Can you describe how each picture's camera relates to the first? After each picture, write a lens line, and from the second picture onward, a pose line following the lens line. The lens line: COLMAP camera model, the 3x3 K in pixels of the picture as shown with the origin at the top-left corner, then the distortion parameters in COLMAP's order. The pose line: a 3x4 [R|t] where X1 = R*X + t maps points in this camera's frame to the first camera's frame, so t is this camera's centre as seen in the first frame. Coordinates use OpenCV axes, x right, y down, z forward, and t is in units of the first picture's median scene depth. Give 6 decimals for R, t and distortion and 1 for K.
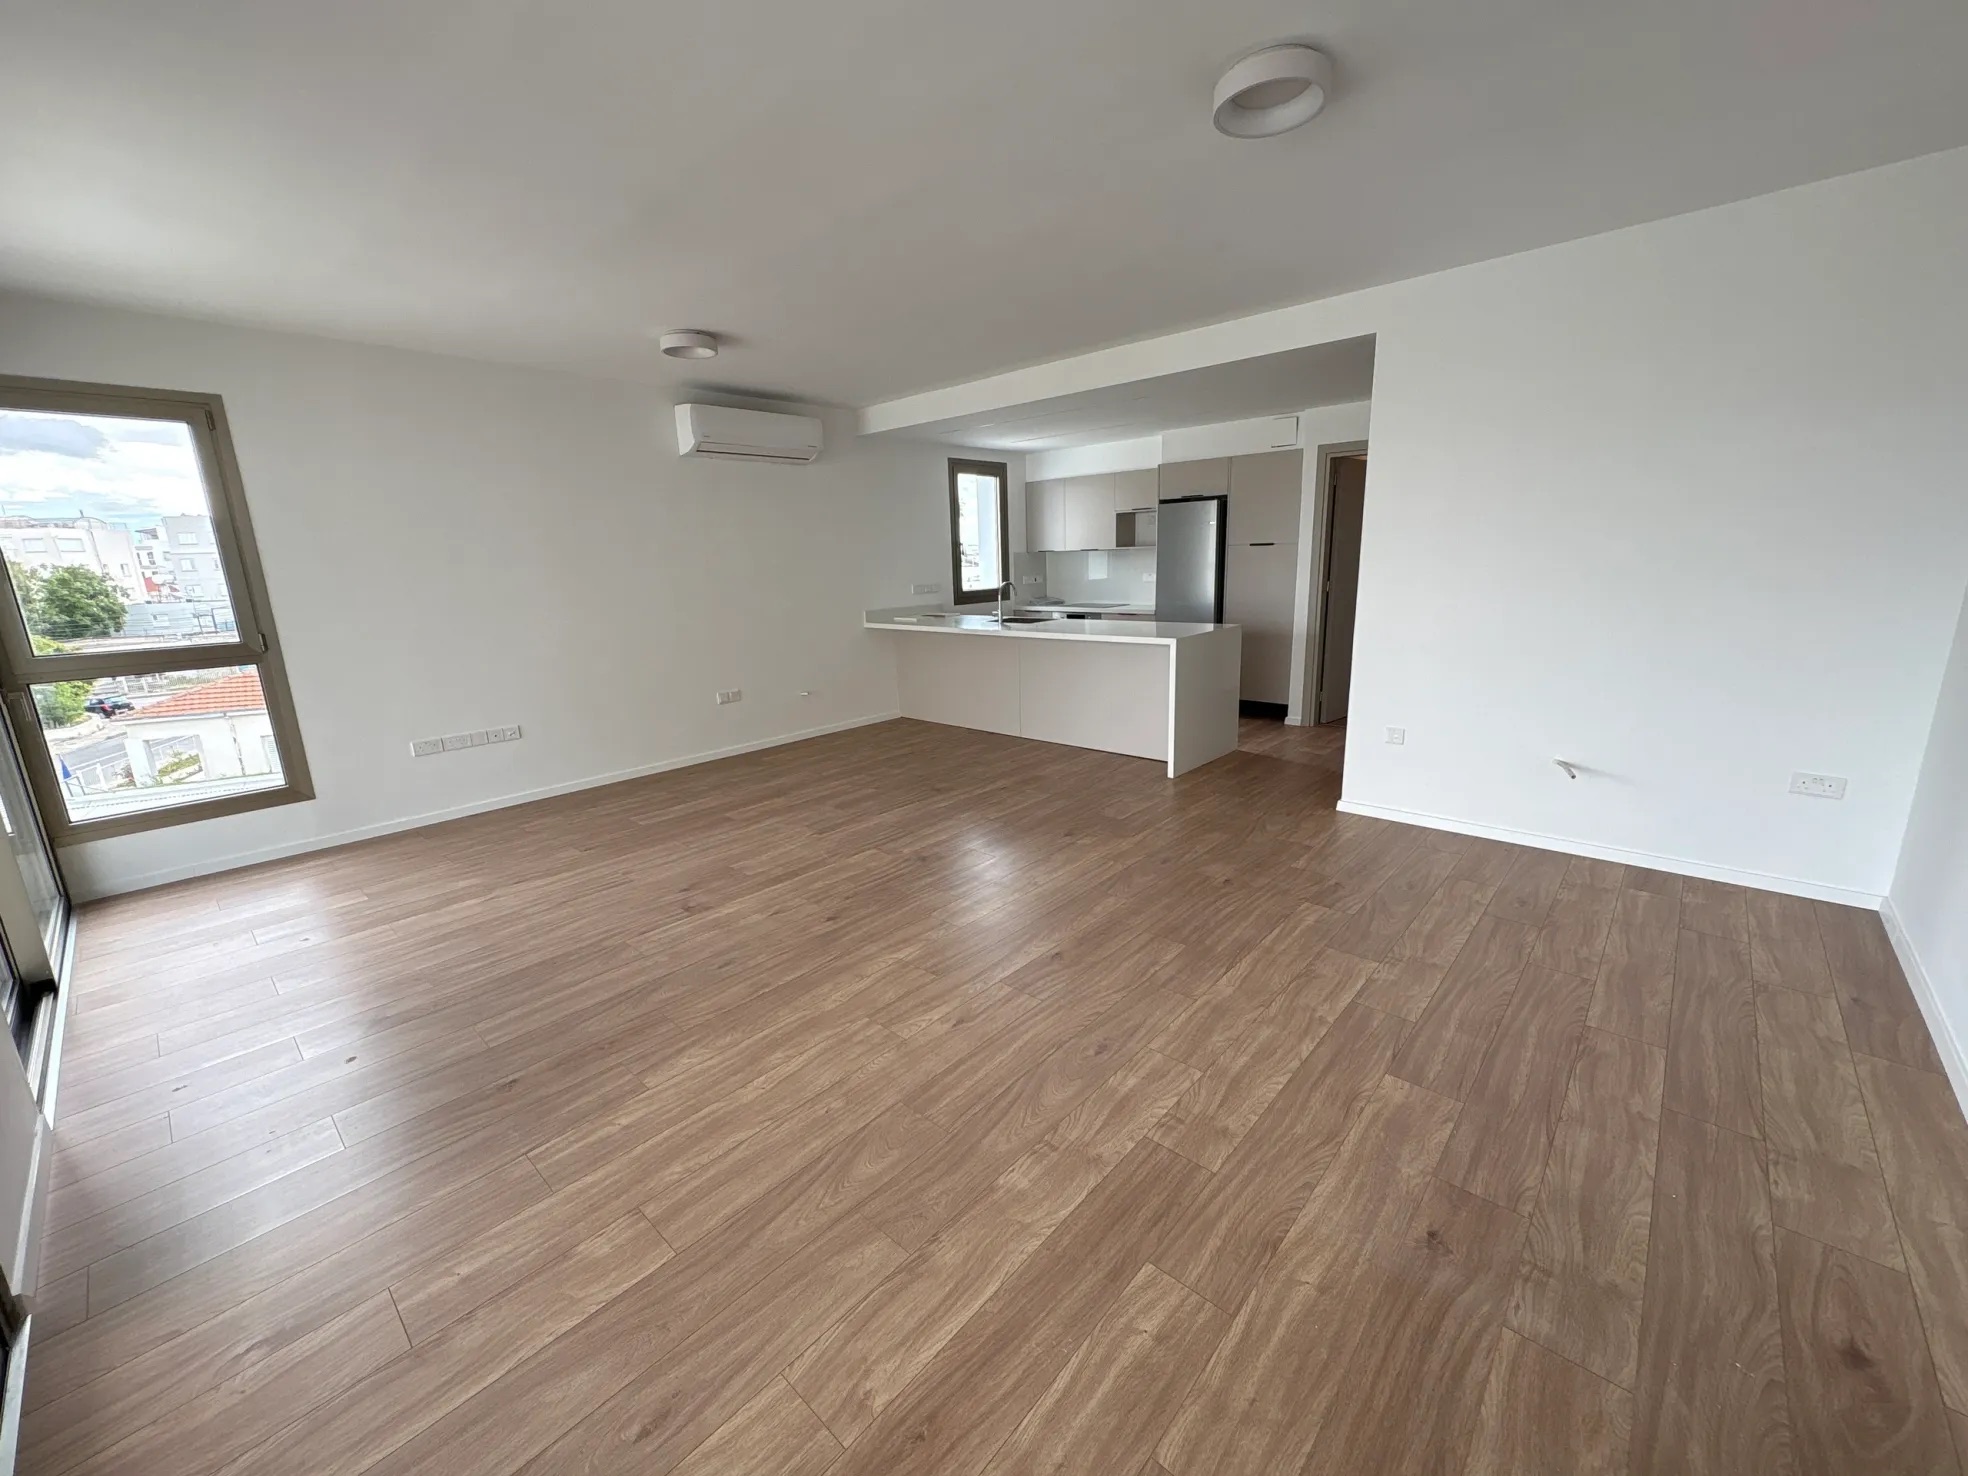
lens RADIAL K [[782.4, 0, 983.9], [0, 782.4, 734.2], [0, 0, 1]] dist [0.001059, 0.000034]
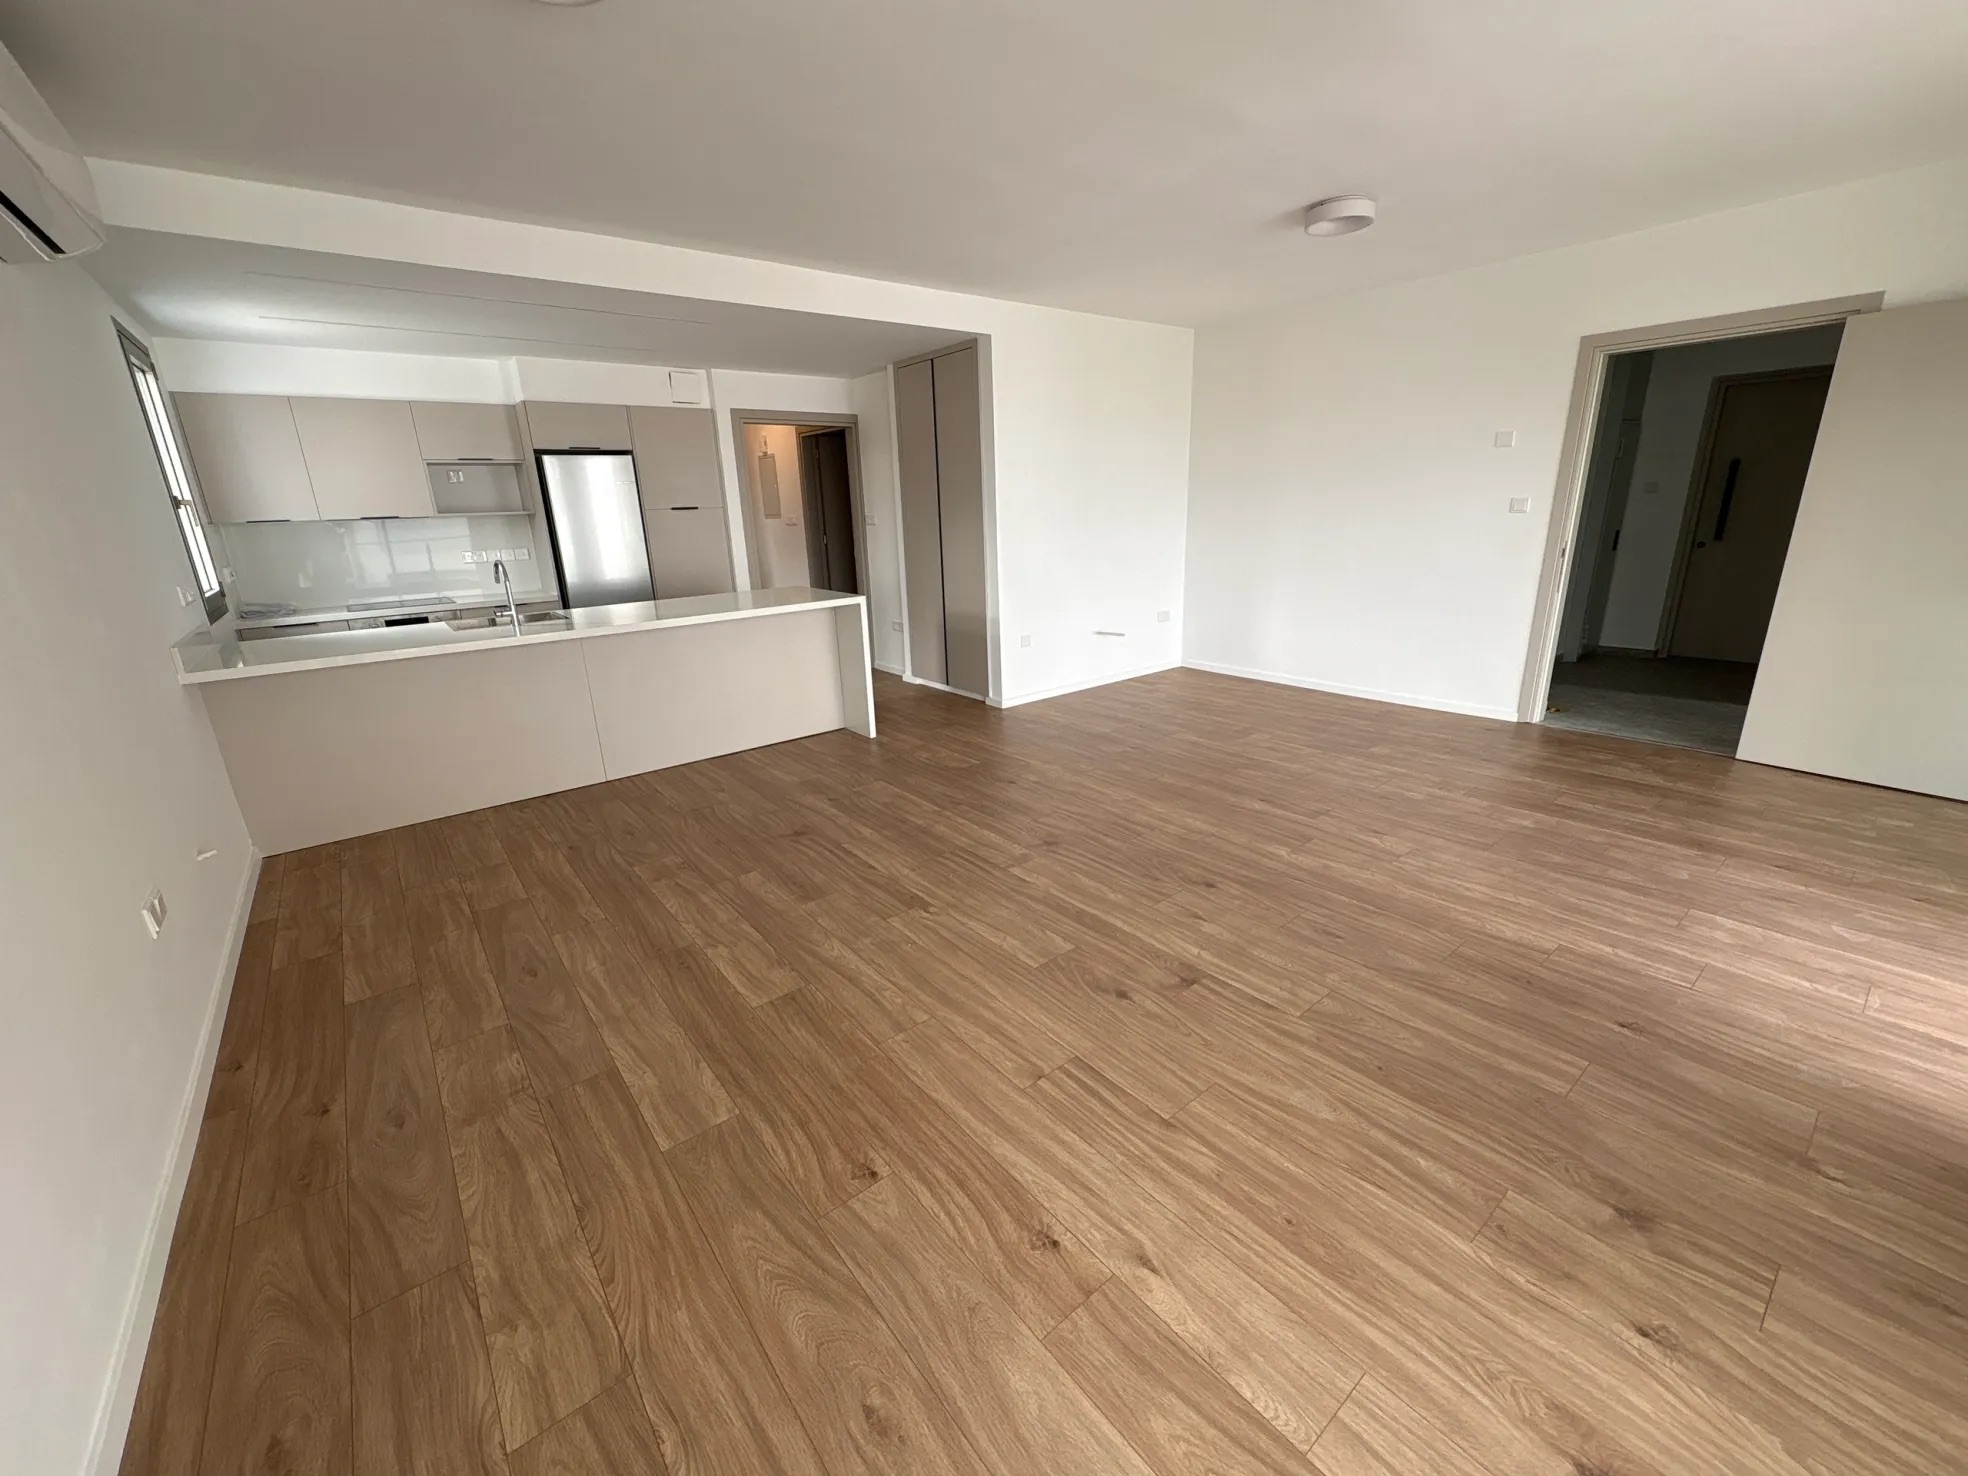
lens RADIAL K [[782.4, 0, 983.9], [0, 782.4, 734.2], [0, 0, 1]] dist [0.001059, 0.000034]
pose [[0.160119, -0.255117, 0.953560, -0.882122], [0.248530, 0.945323, 0.211181, -0.159086], [-0.955298, 0.203174, 0.214769, 0.840489]]
